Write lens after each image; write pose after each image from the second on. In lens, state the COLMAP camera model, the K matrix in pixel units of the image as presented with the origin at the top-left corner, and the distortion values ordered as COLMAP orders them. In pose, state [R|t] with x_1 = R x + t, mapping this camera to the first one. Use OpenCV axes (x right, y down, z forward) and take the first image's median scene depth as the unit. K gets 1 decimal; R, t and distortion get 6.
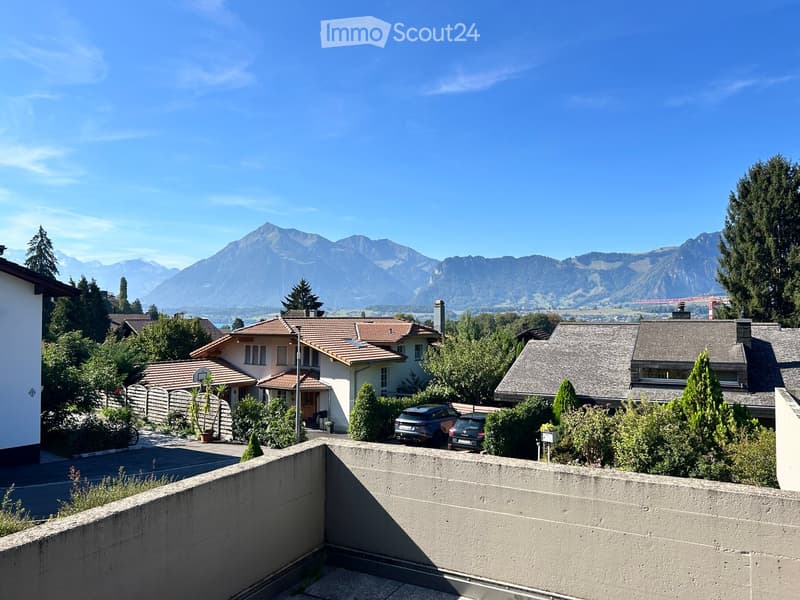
lens RADIAL K [[595.1, 0, 400.0], [0, 595.1, 300.0], [0, 0, 1]] dist [0.050112, -0.056119]
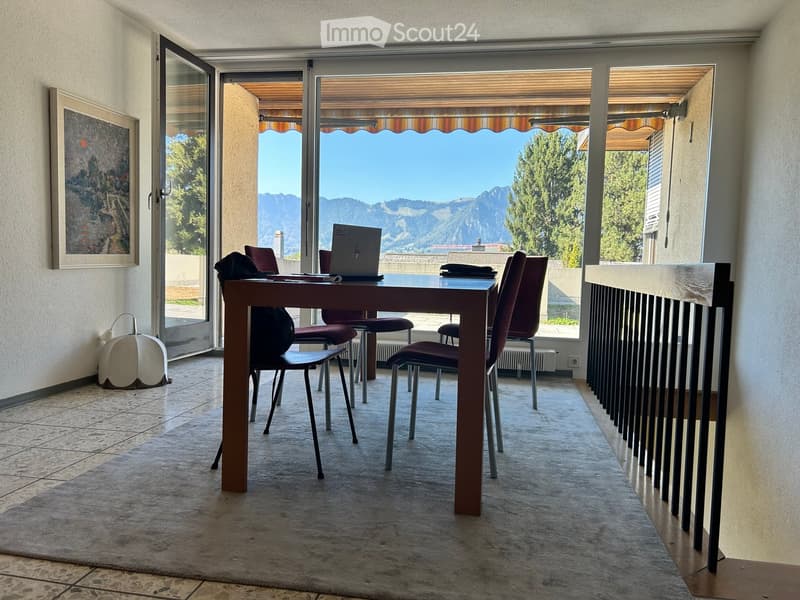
lens RADIAL K [[595.1, 0, 400.0], [0, 595.1, 300.0], [0, 0, 1]] dist [0.050112, -0.056119]
pose [[0.950629, 0.007384, 0.310243, -0.051986], [-0.038080, 0.994937, 0.093002, 0.014314], [-0.307985, -0.100225, 0.946097, -0.099399]]
